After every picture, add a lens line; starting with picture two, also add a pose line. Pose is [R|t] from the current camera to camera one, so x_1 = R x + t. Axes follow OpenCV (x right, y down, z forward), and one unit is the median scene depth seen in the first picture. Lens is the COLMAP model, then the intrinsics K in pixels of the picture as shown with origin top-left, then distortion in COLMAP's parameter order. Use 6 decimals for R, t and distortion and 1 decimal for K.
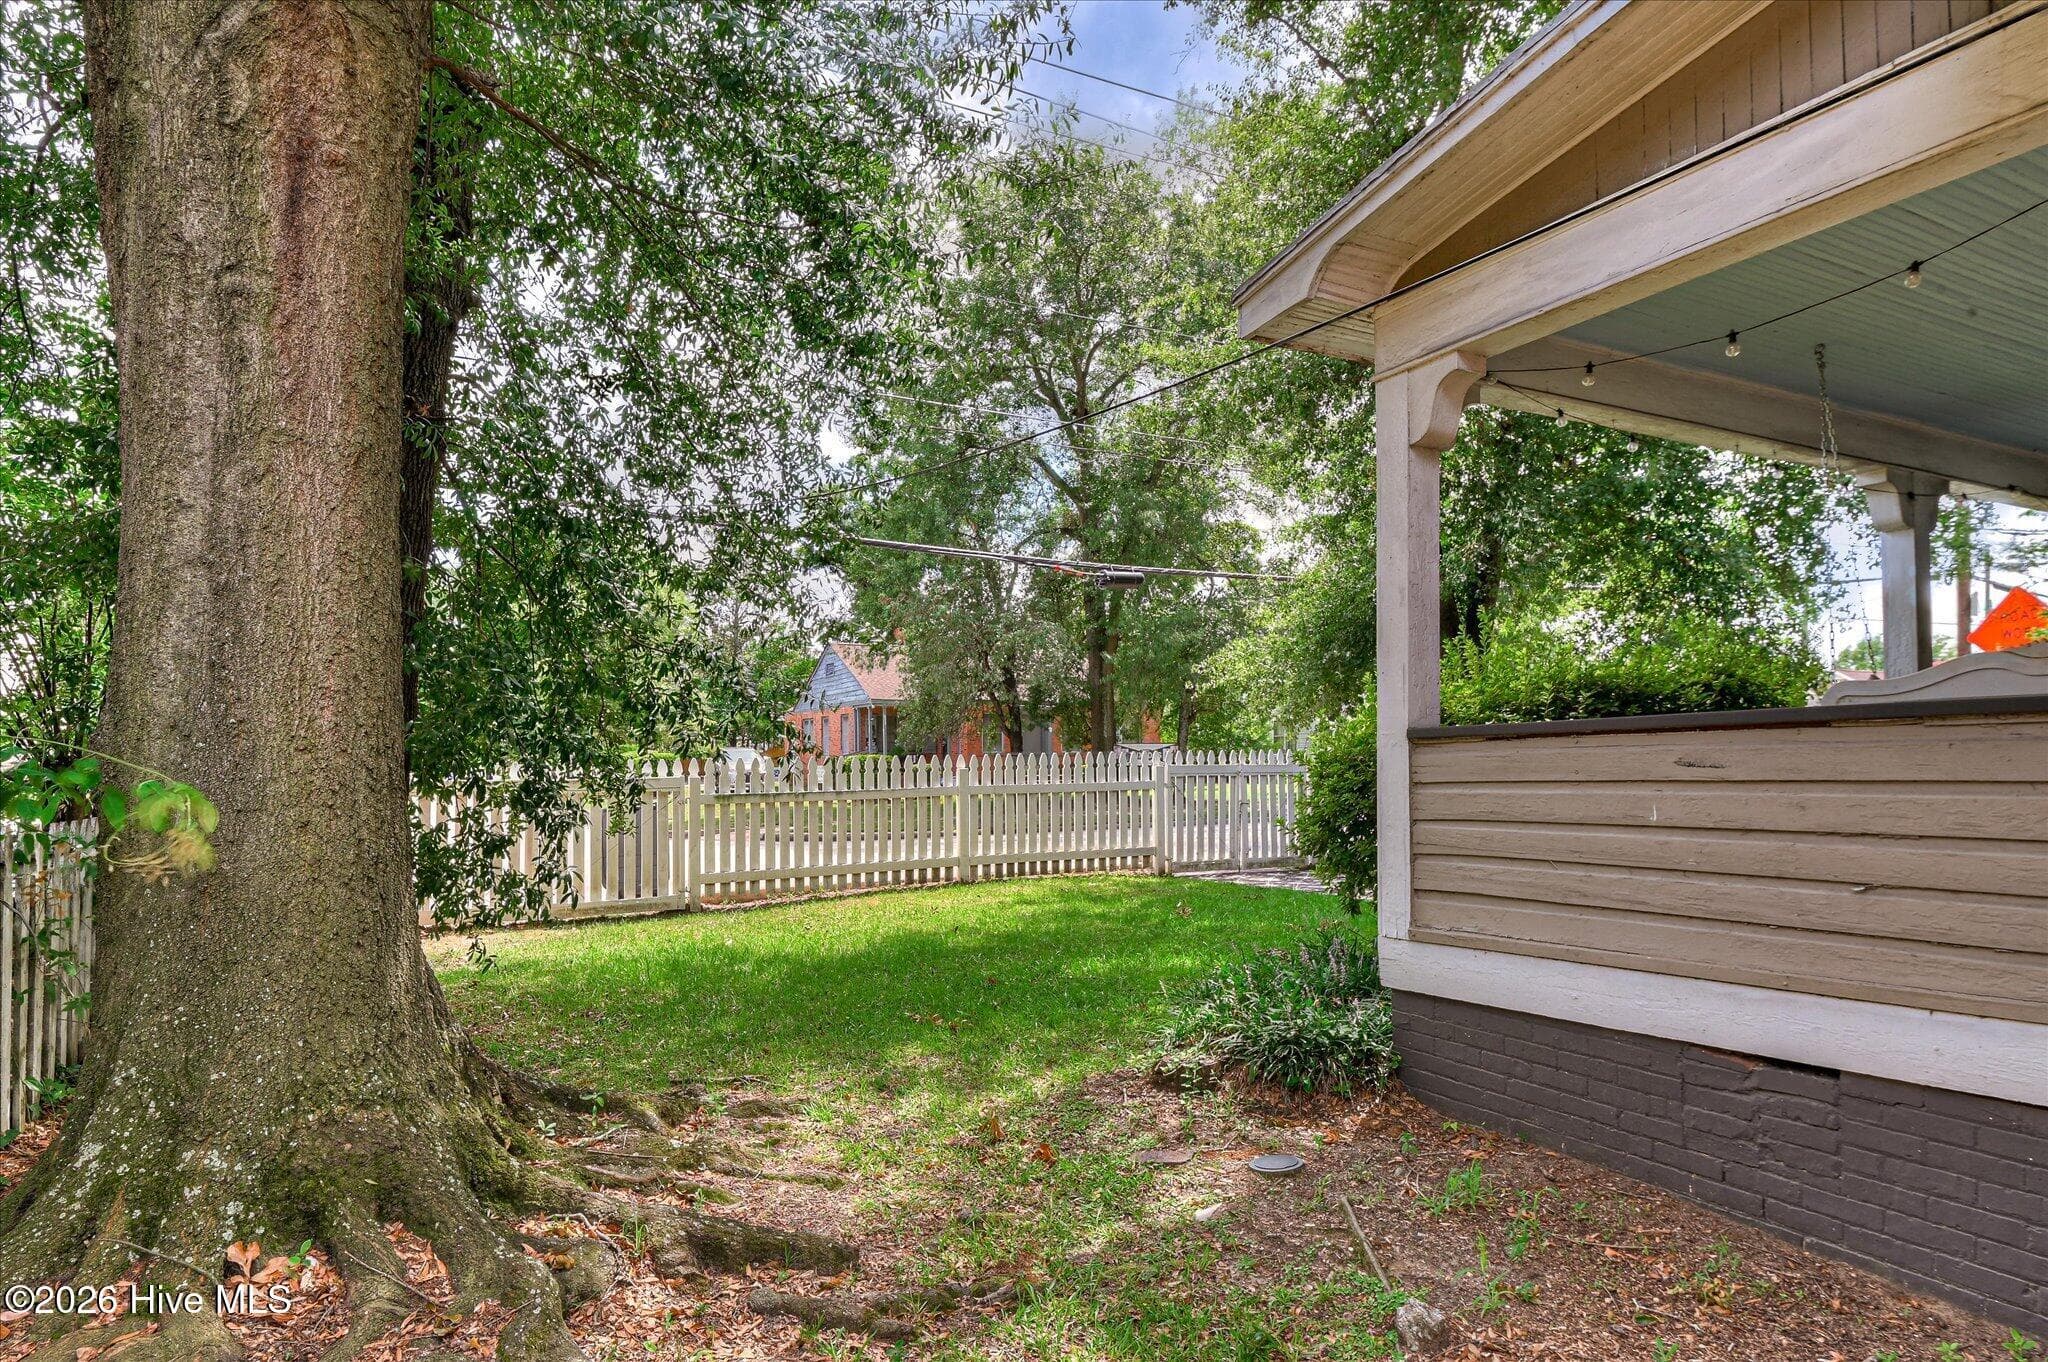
lens RADIAL K [[1239.8, 0, 1024.0], [0, 1239.8, 681.0], [0, 0, 1]] dist [0.000409, 0.000205]
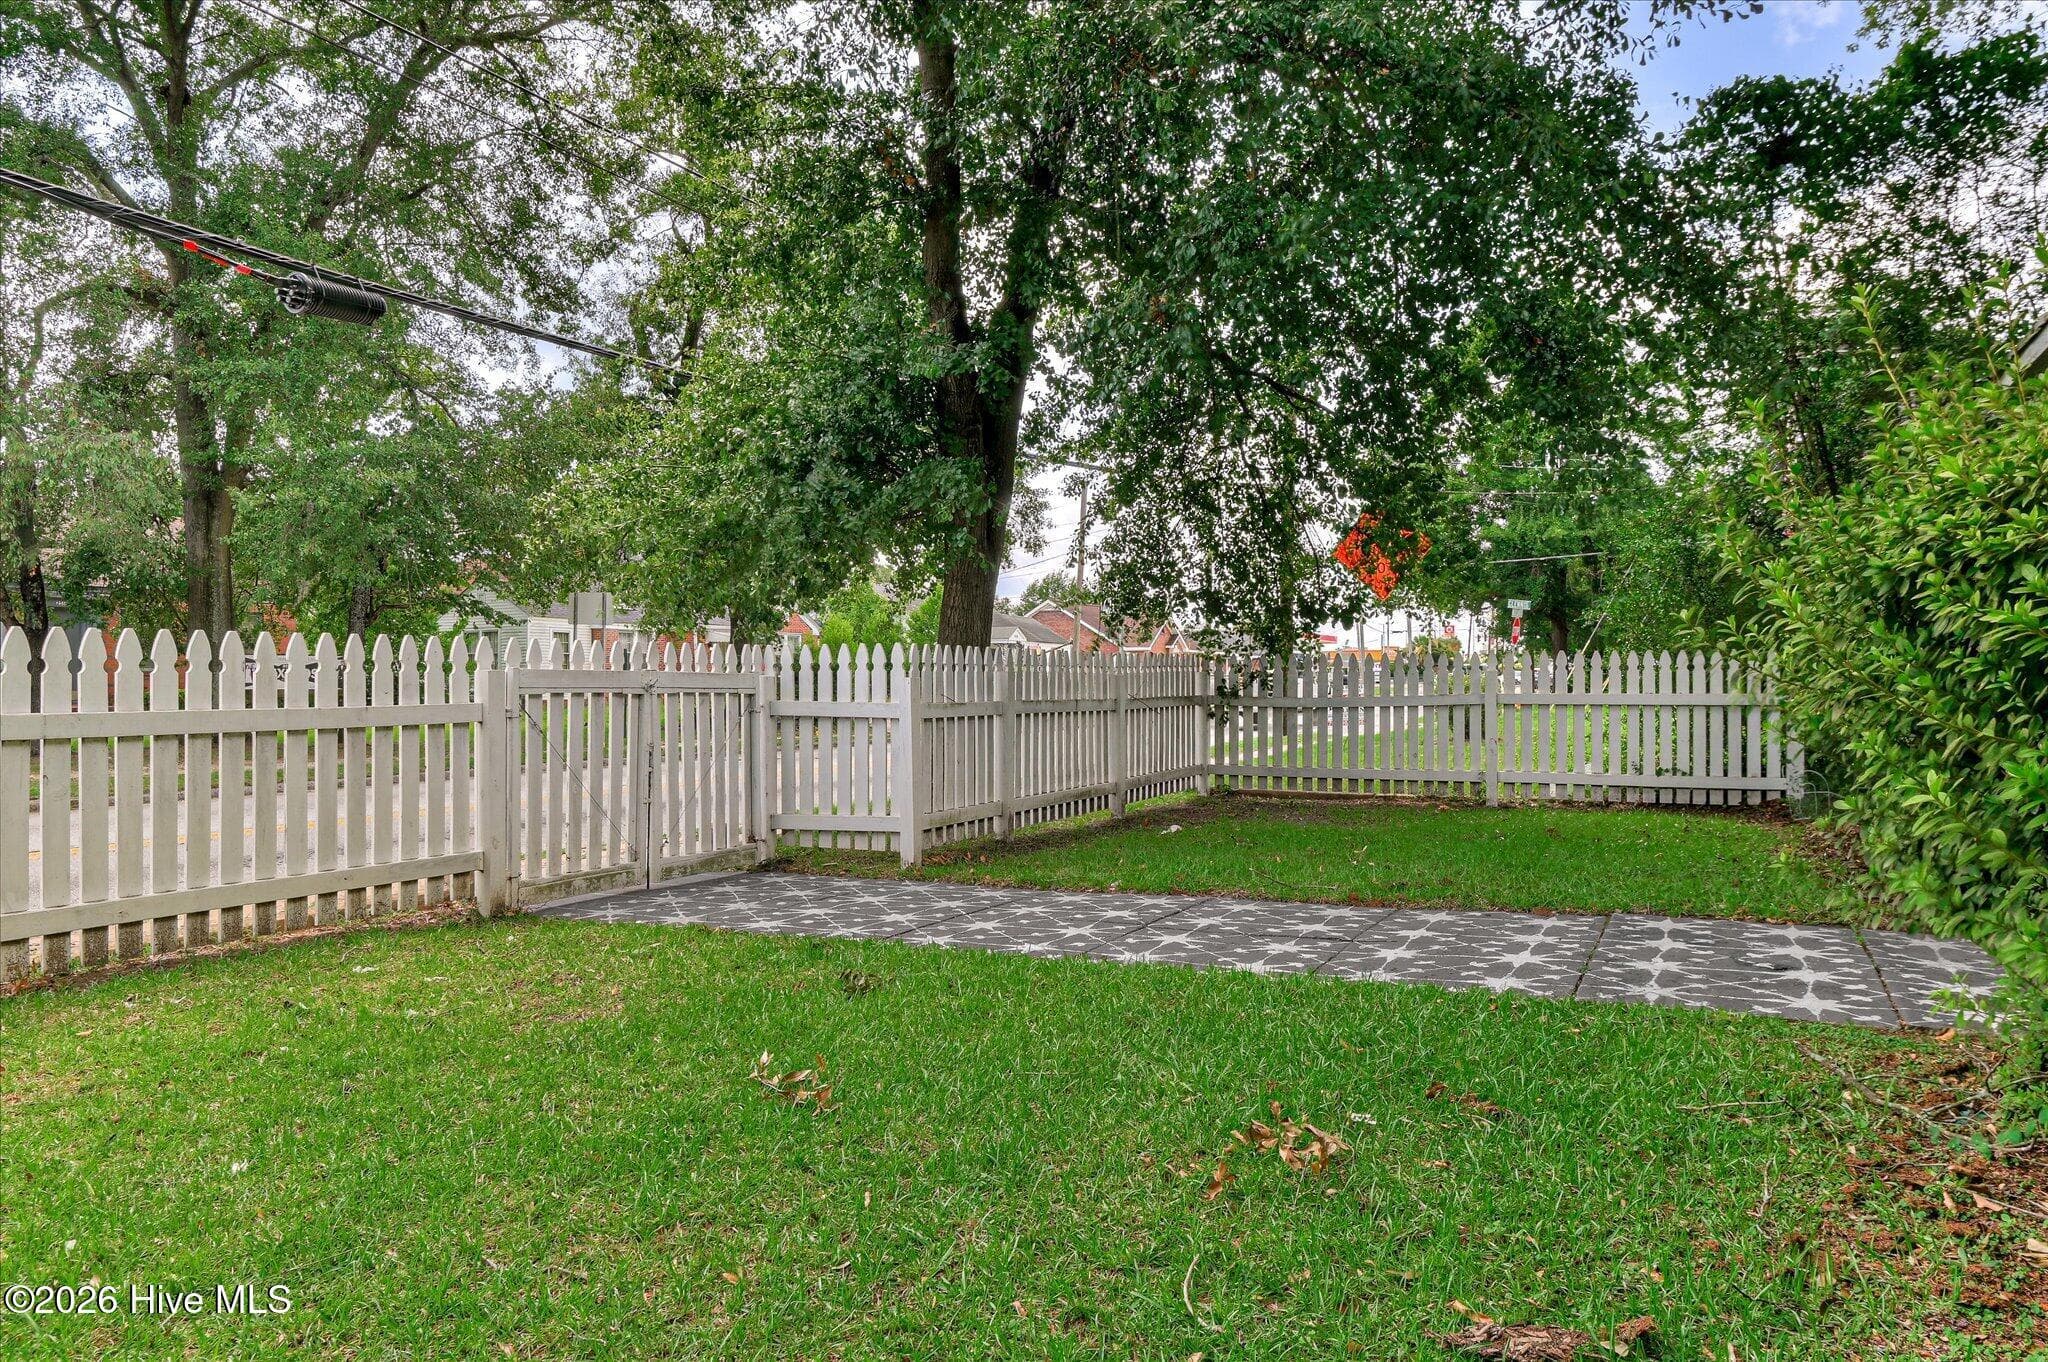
lens RADIAL K [[1239.8, 0, 1024.0], [0, 1239.8, 681.0], [0, 0, 1]] dist [0.000409, 0.000205]
pose [[0.775127, 0.003195, 0.631798, -0.014790], [-0.042130, 0.998023, 0.046641, 0.019515], [-0.630399, -0.062770, 0.773729, 0.259991]]
